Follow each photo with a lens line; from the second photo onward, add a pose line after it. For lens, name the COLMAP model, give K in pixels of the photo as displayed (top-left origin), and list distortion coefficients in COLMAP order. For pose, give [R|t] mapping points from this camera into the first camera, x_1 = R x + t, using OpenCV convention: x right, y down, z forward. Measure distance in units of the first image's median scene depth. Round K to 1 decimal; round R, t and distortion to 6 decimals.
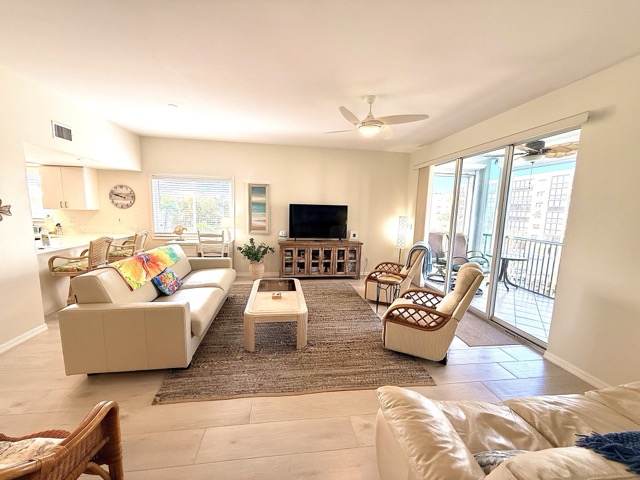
lens RADIAL K [[253.6, 0, 318.3], [0, 253.6, 240.7], [0, 0, 1]] dist [-0.000683, 0.000286]
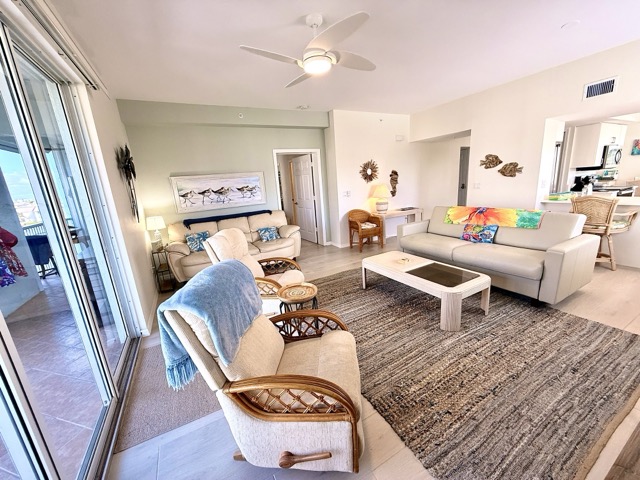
lens RADIAL K [[253.6, 0, 318.3], [0, 253.6, 240.7], [0, 0, 1]] dist [-0.000683, 0.000286]
pose [[-0.938033, 0.116457, -0.326392, 0.549056], [-0.000193, 0.941669, 0.336540, -0.225943], [0.346546, 0.315749, -0.883294, 1.995514]]
